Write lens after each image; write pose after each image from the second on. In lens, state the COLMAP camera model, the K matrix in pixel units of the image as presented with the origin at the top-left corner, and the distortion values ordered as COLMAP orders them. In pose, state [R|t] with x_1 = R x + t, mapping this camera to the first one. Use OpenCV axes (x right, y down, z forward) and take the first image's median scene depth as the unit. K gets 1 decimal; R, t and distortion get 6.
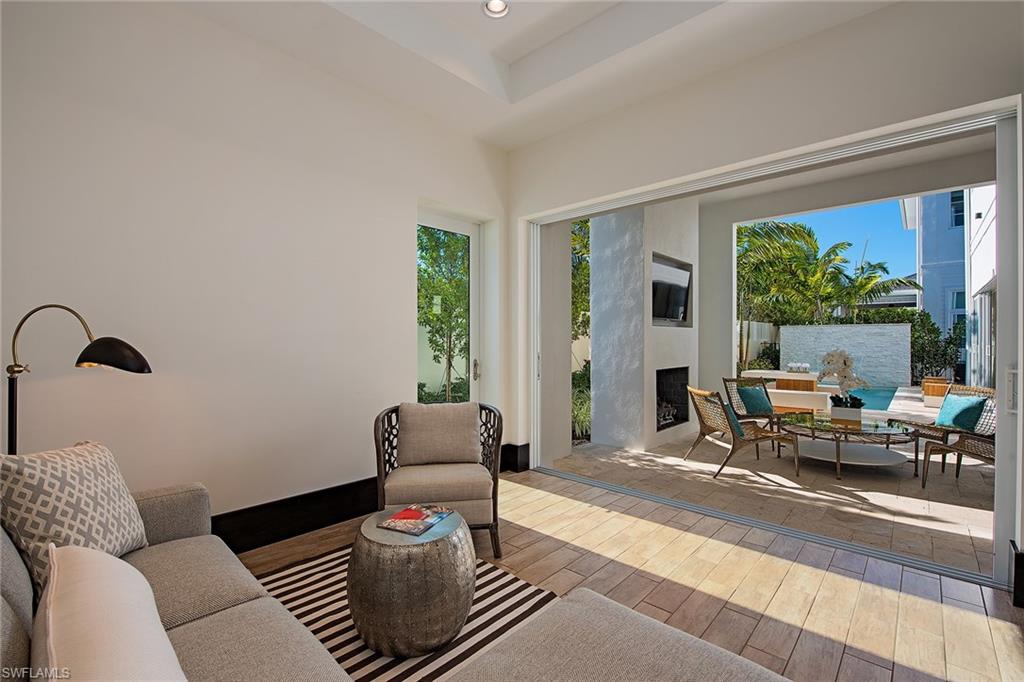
lens RADIAL K [[446.8, 0, 532.9], [0, 446.8, 341.5], [0, 0, 1]] dist [0.011539, 0.000325]
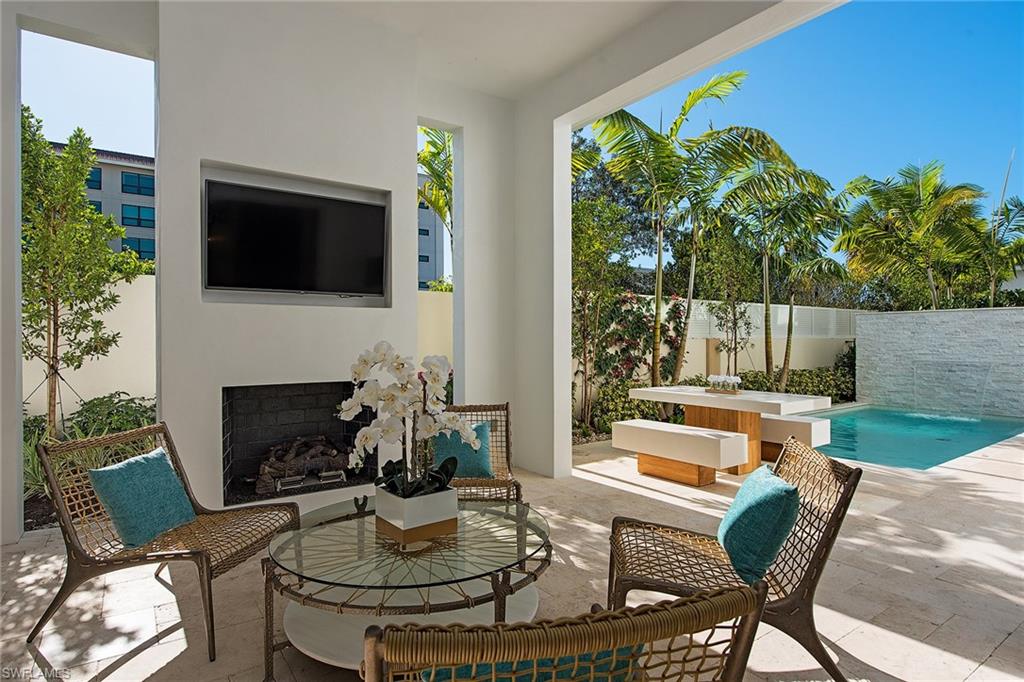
lens RADIAL K [[537.2, 0, 519.0], [0, 537.2, 339.1], [0, 0, 1]] dist [0.008243, -0.000280]
pose [[0.971943, -0.005510, -0.235151, 0.861337], [0.003610, 0.999957, -0.008509, 0.015911], [0.235188, 0.007421, 0.971922, 0.516643]]
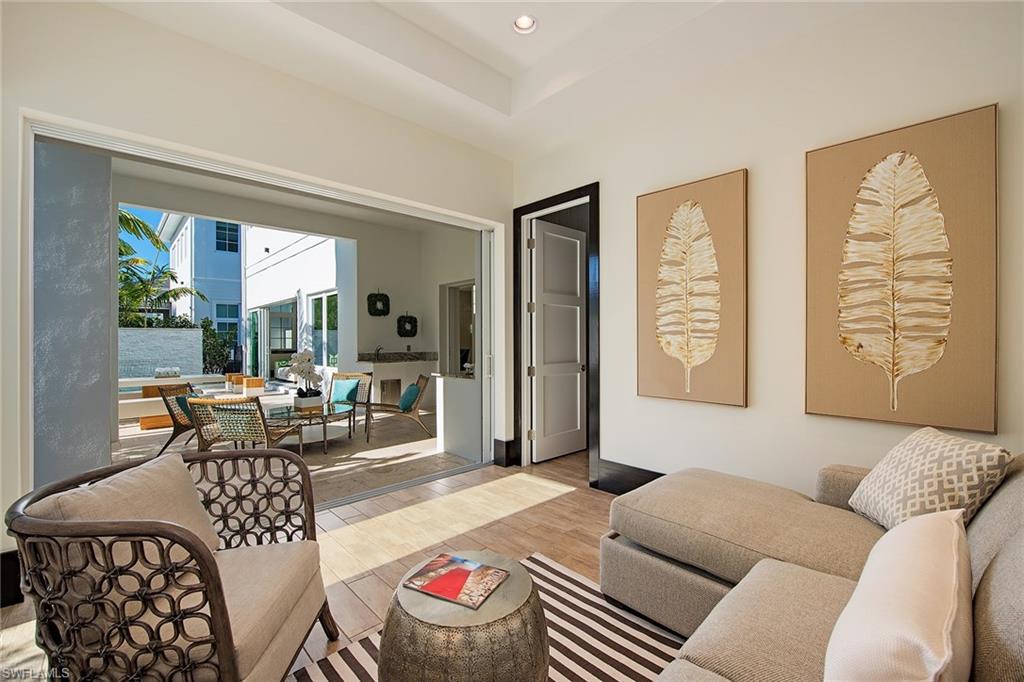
lens RADIAL K [[431.9, 0, 495.1], [0, 431.9, 338.8], [0, 0, 1]] dist [-0.002082, -0.000024]
pose [[0.127968, 0.005710, 0.991762, -0.395075], [0.009525, 0.999930, -0.006986, 0.000403], [-0.991733, 0.010341, 0.127905, 0.339662]]
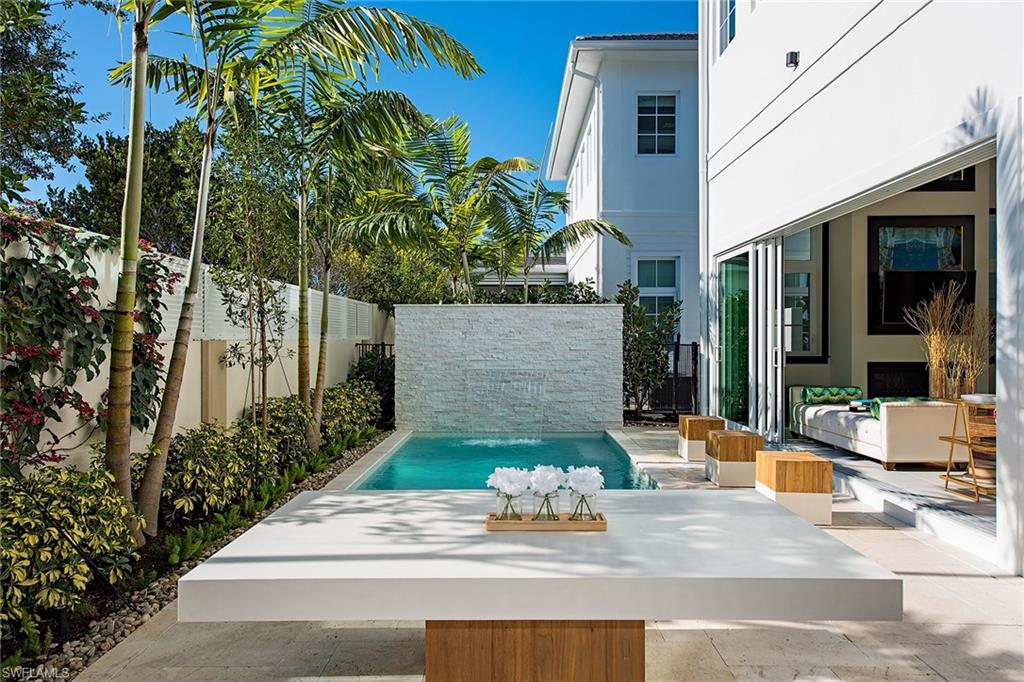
lens RADIAL K [[634.7, 0, 515.0], [0, 634.7, 339.9], [0, 0, 1]] dist [0.006330, 0.000647]
pose [[0.756778, -0.002647, 0.653667, 0.737562], [0.005954, 0.999978, -0.002843, 0.005257], [-0.653645, 0.006044, 0.756777, 1.428394]]
